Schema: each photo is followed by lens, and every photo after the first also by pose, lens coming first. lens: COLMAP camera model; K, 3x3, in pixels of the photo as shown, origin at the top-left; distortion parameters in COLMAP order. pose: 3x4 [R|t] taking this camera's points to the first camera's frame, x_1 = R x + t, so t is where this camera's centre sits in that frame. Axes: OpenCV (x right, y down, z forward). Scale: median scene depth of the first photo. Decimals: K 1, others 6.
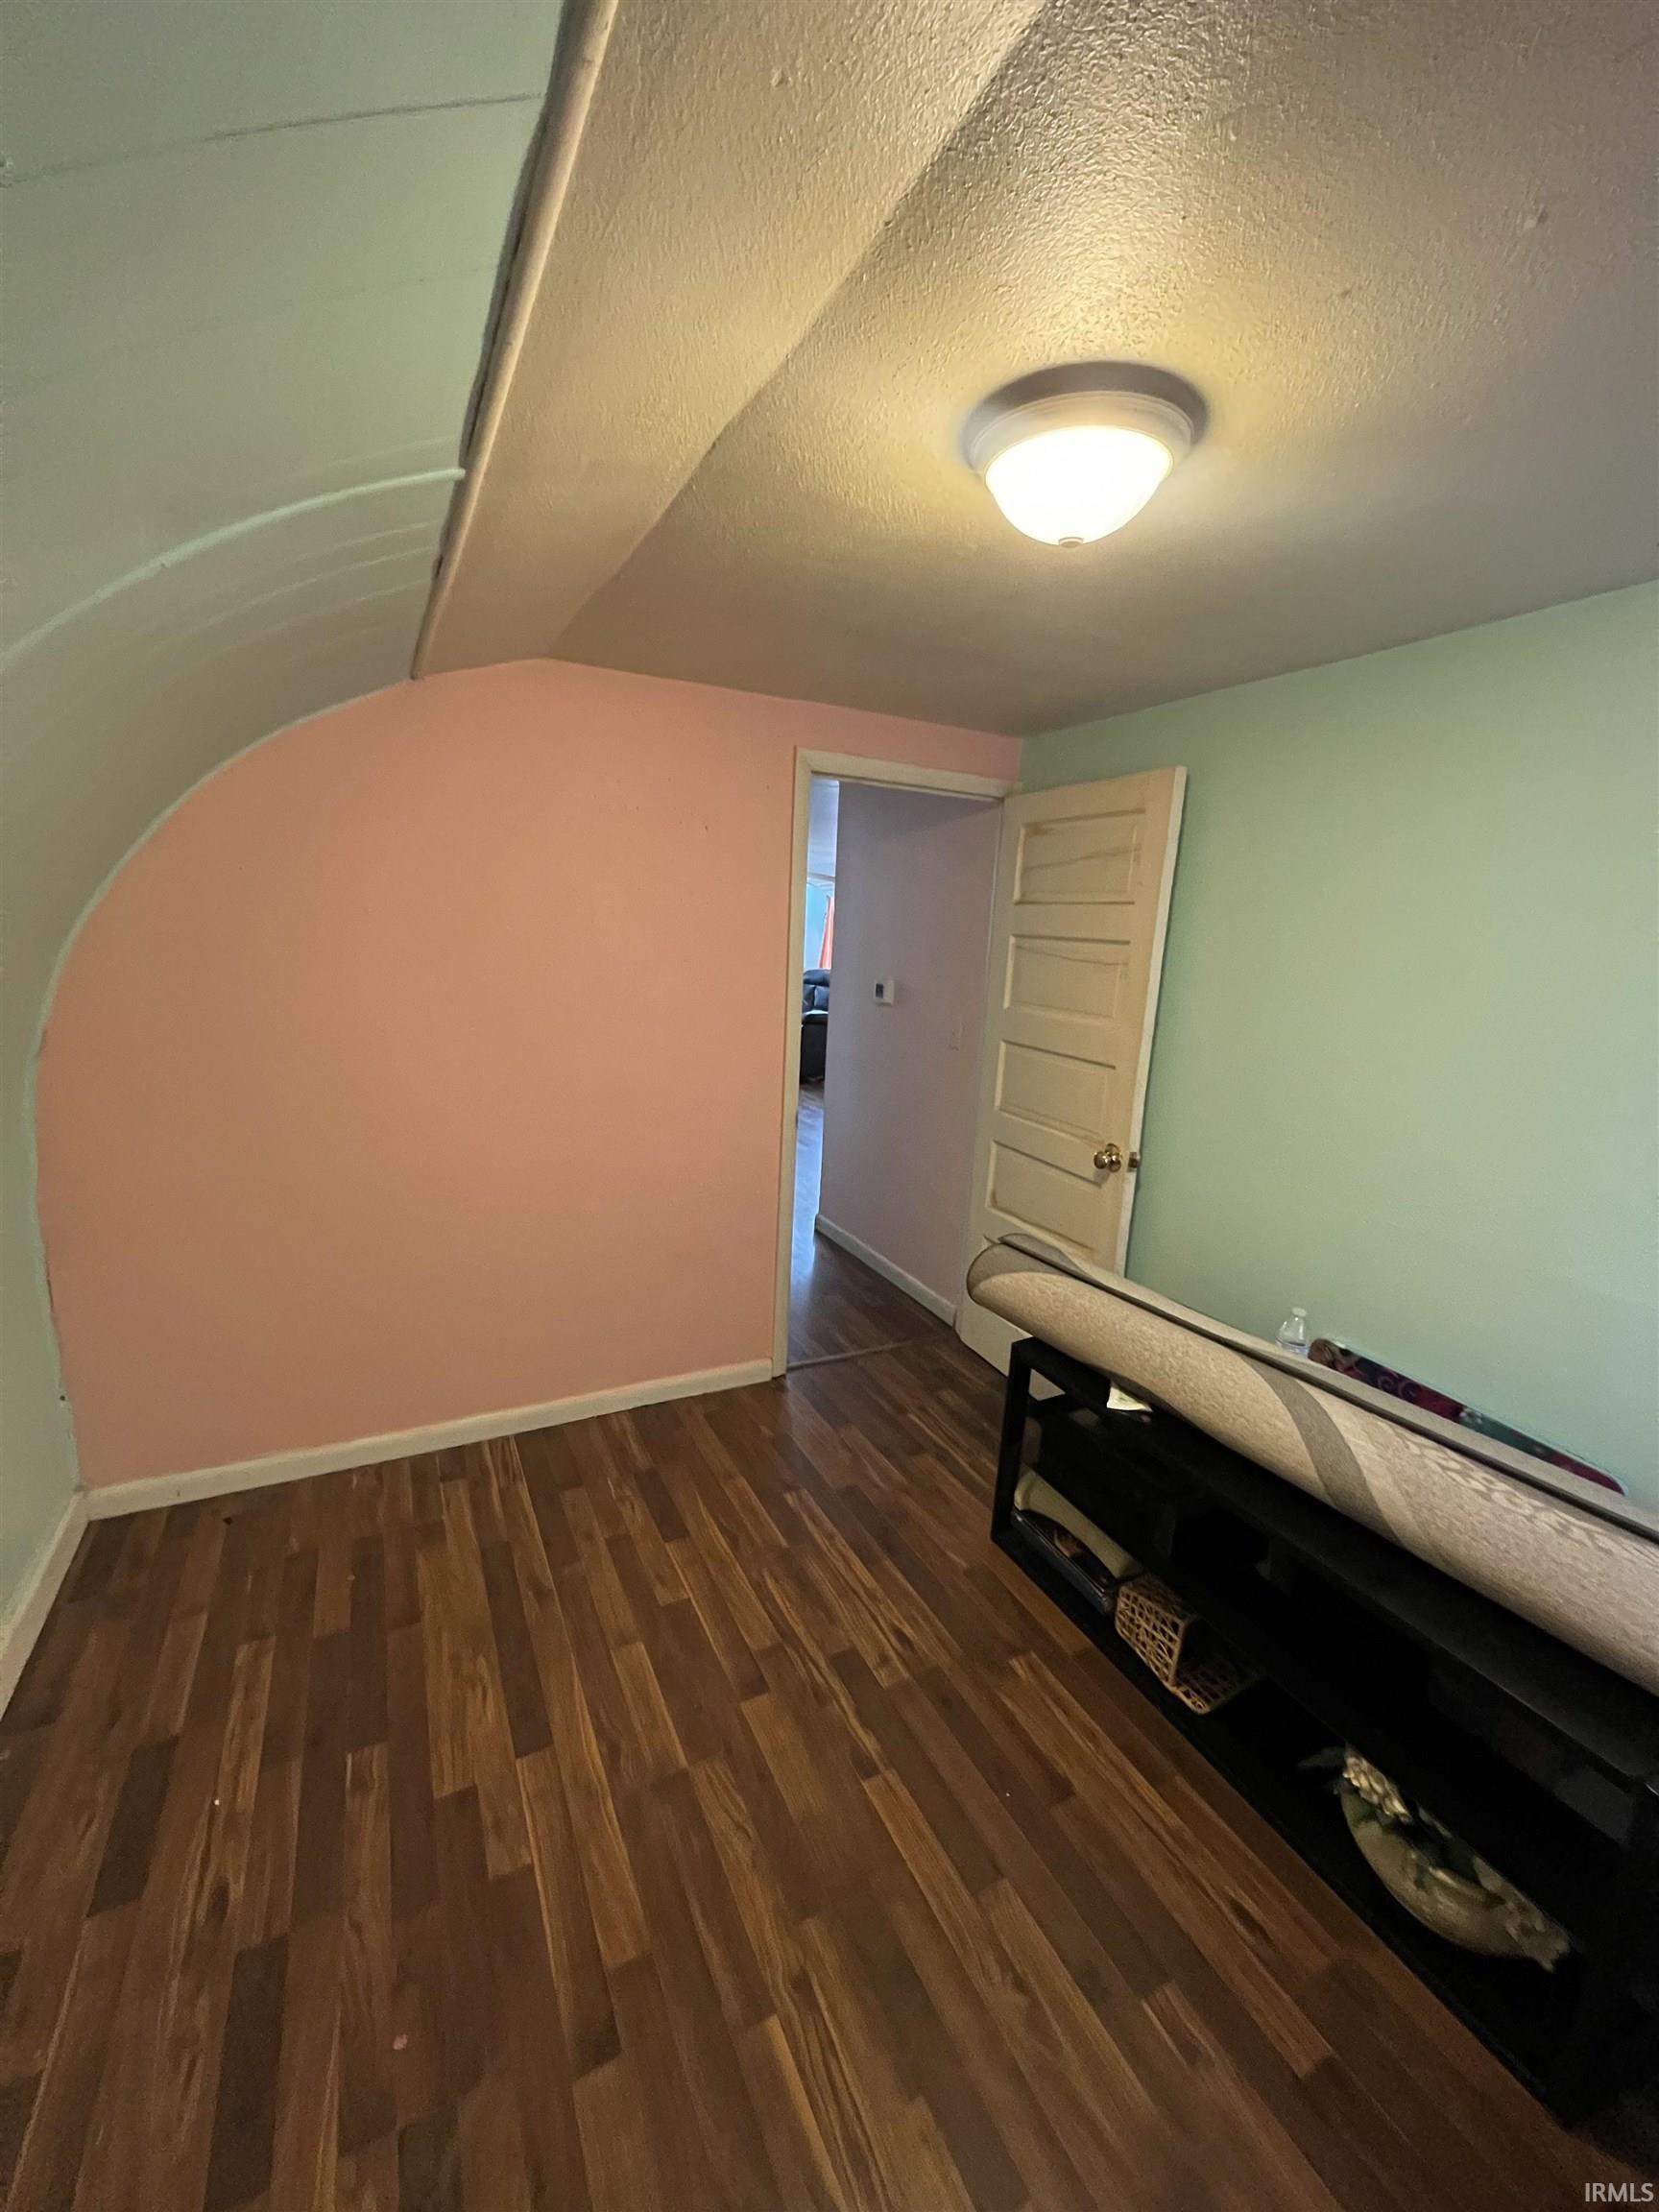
lens RADIAL K [[888.5, 0, 835.7], [0, 888.5, 1106.8], [0, 0, 1]] dist [0.003667, 0.000614]
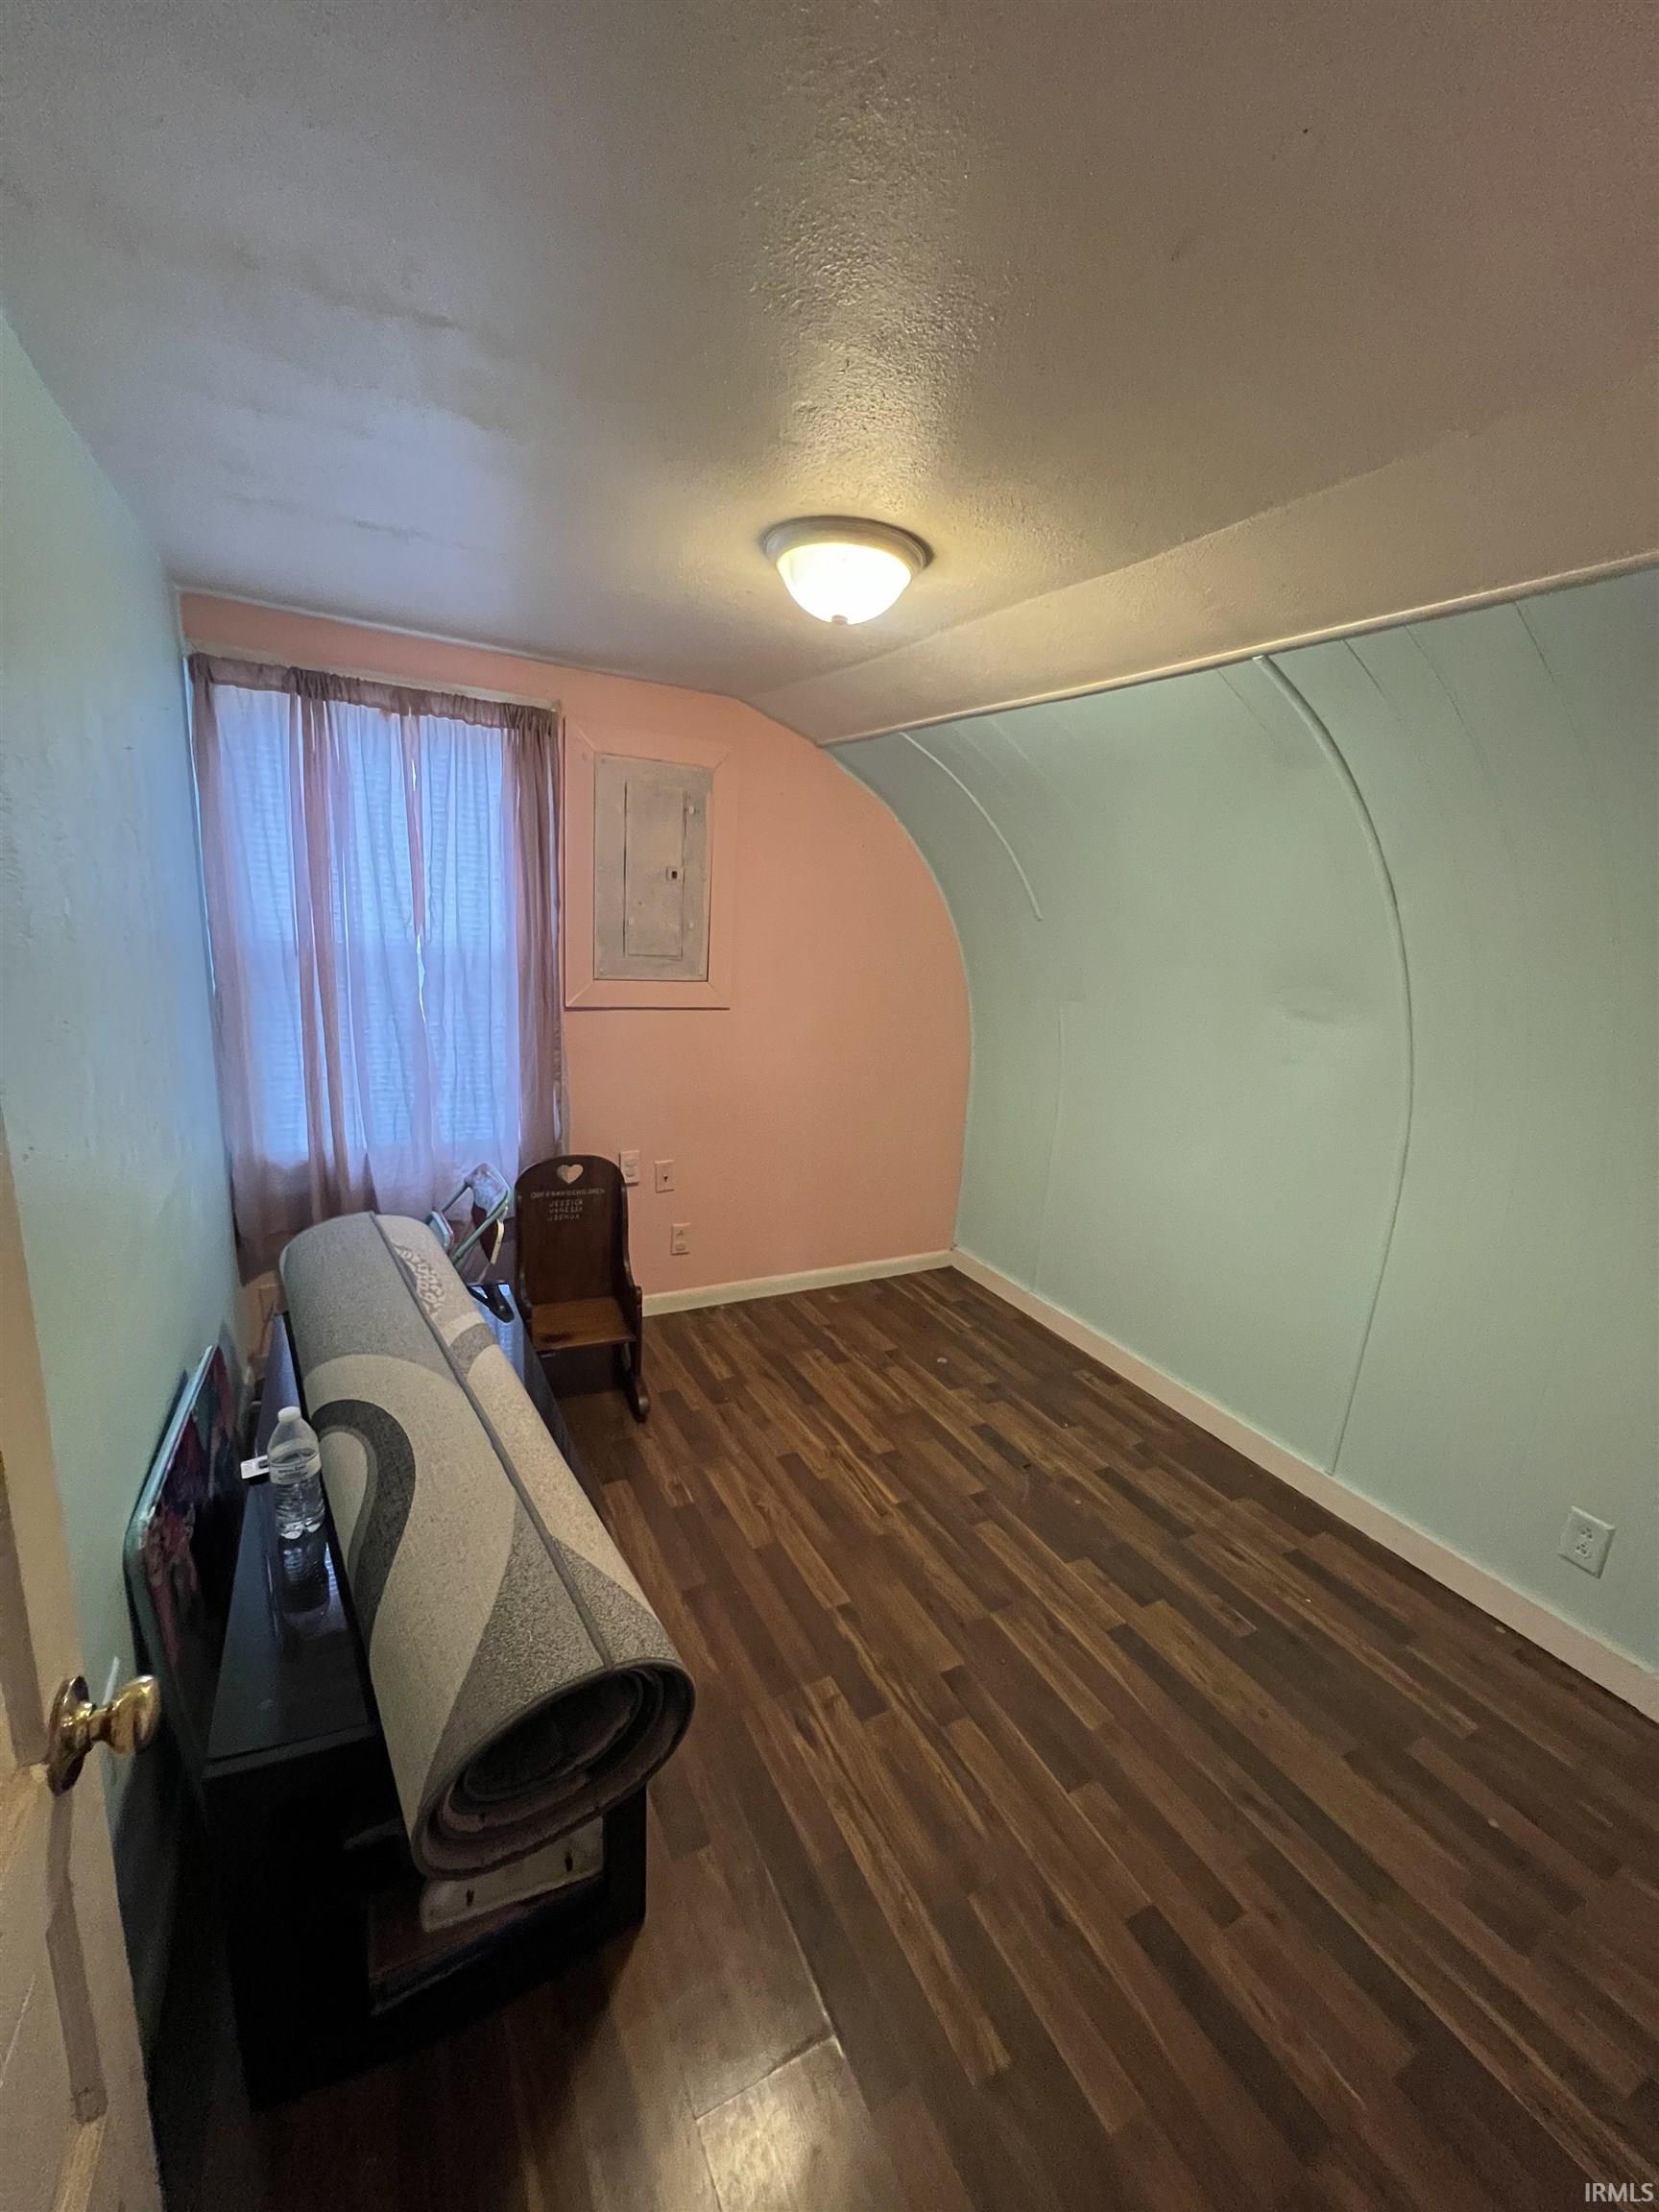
lens RADIAL K [[888.5, 0, 835.0], [0, 888.5, 1105.8], [0, 0, 1]] dist [0.003667, 0.000614]
pose [[-0.993059, -0.106896, -0.049052, 0.169972], [-0.117613, 0.903900, 0.411257, -0.354212], [0.000376, 0.414172, -0.910199, 1.675946]]
